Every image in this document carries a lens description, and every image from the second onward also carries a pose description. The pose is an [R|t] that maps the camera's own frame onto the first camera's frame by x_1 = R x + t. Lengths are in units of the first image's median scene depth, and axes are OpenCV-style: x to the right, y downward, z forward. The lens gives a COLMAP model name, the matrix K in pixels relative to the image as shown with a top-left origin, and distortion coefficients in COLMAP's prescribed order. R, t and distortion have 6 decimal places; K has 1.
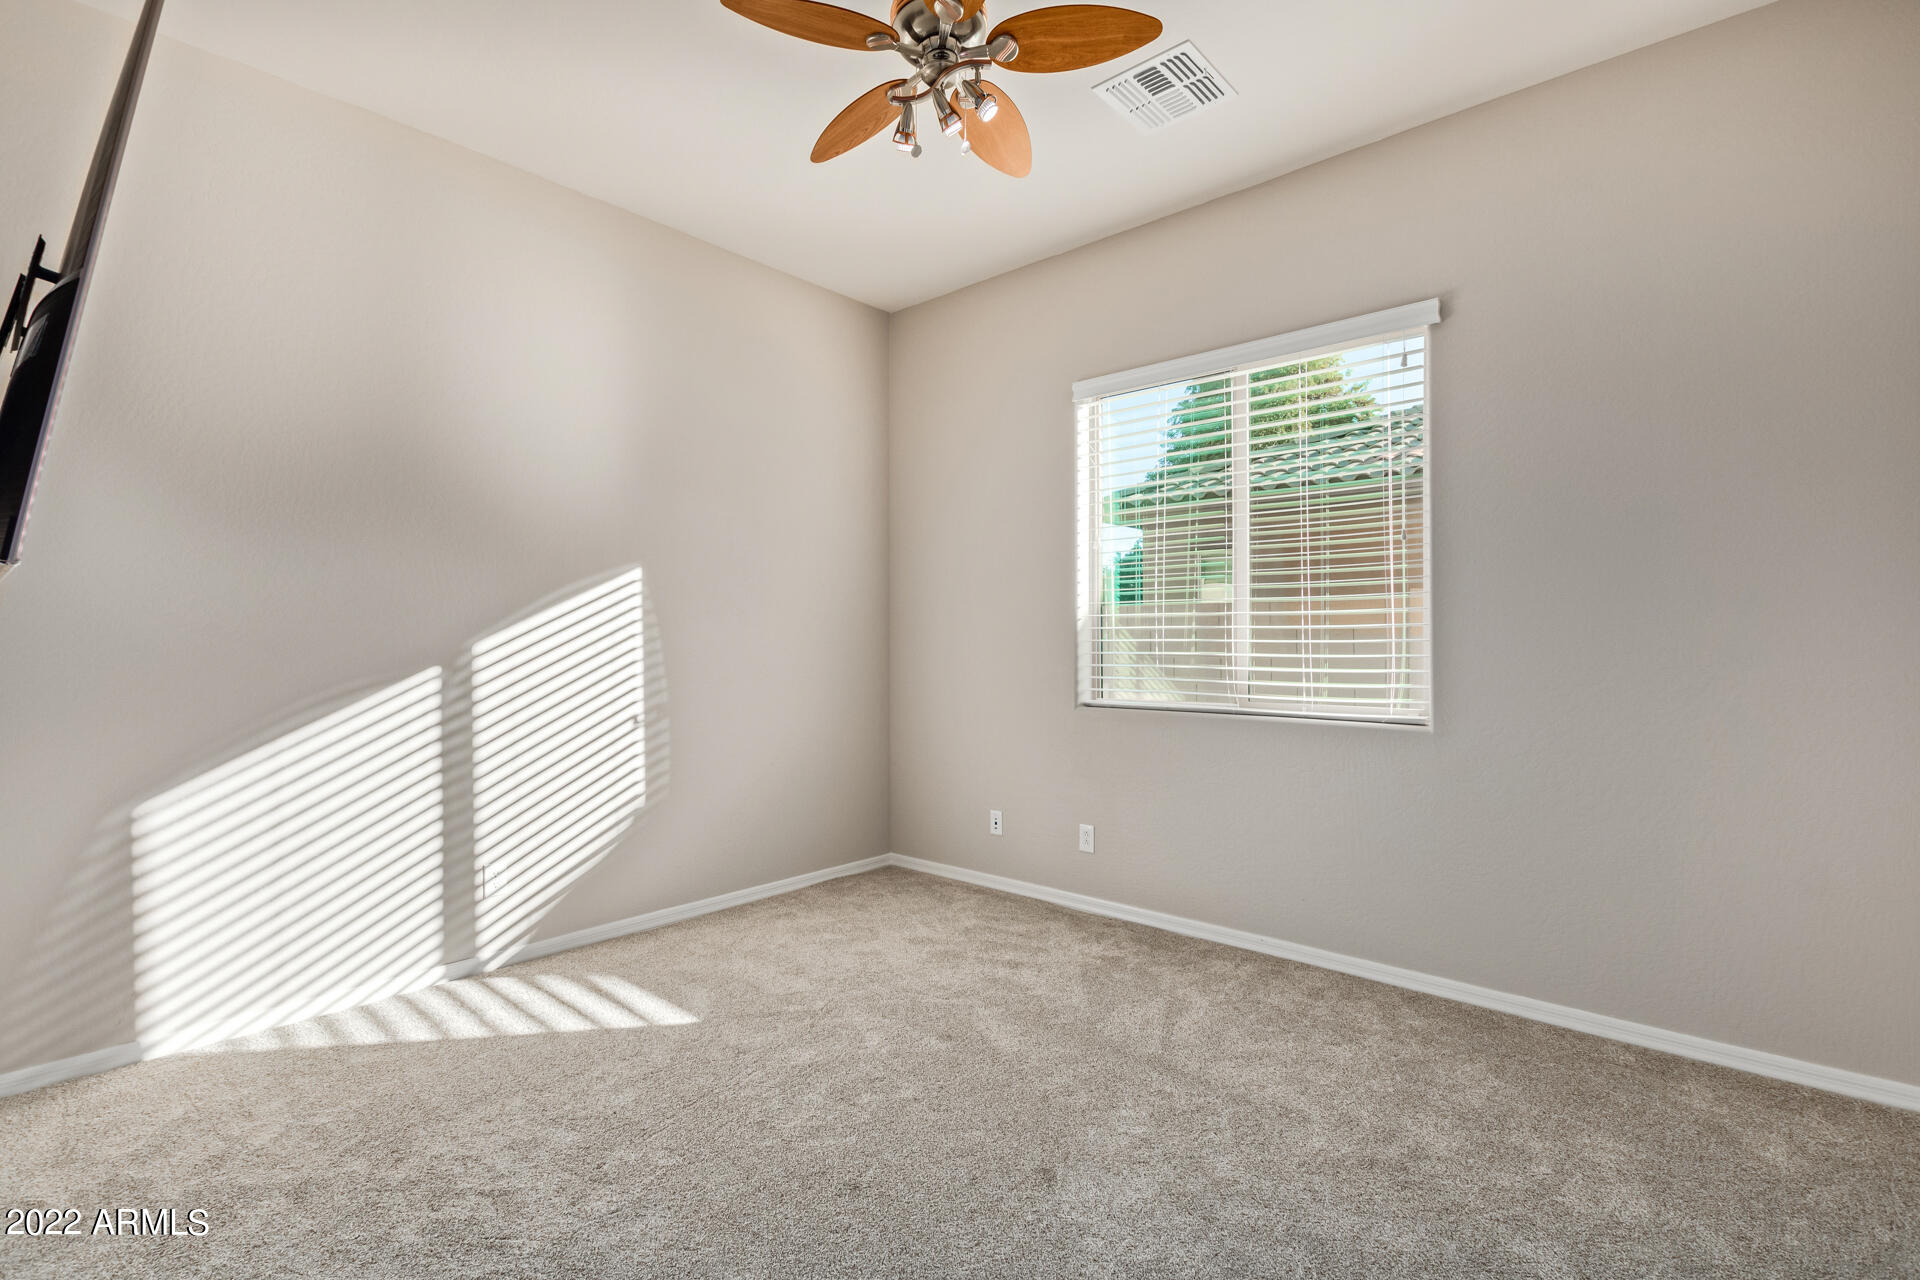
lens RADIAL K [[885.0, 0, 960.3], [0, 885.0, 631.3], [0, 0, 1]] dist [-0.000219, -0.000029]
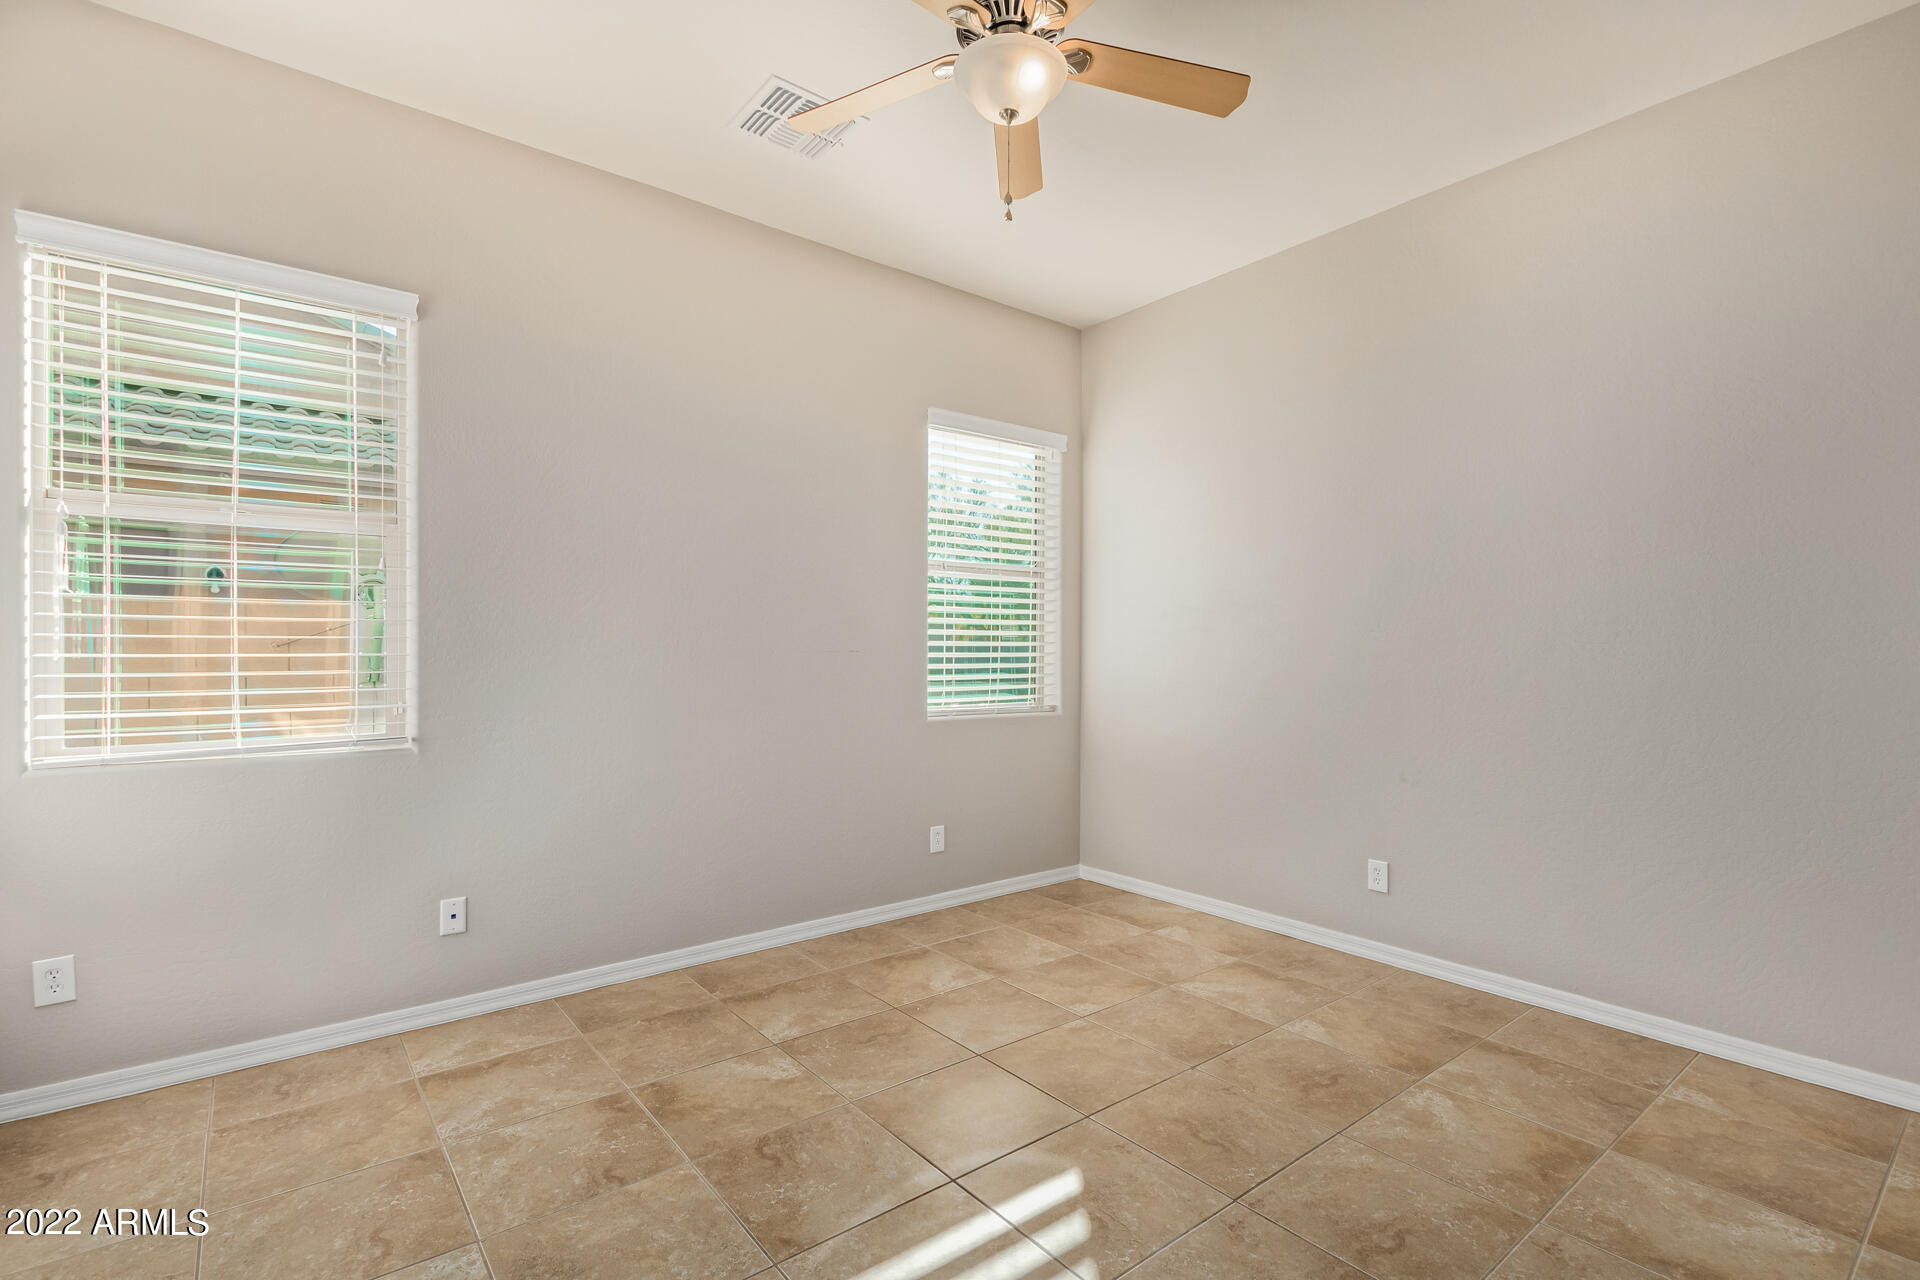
lens RADIAL K [[883.6, 0, 960.0], [0, 883.6, 640.0], [0, 0, 1]] dist [-0.001291, -0.000296]
pose [[0.184995, 0.015939, 0.982610, -0.300120], [-0.009320, 0.999852, -0.014464, 0.003210], [-0.982695, -0.006482, 0.185116, 0.263138]]
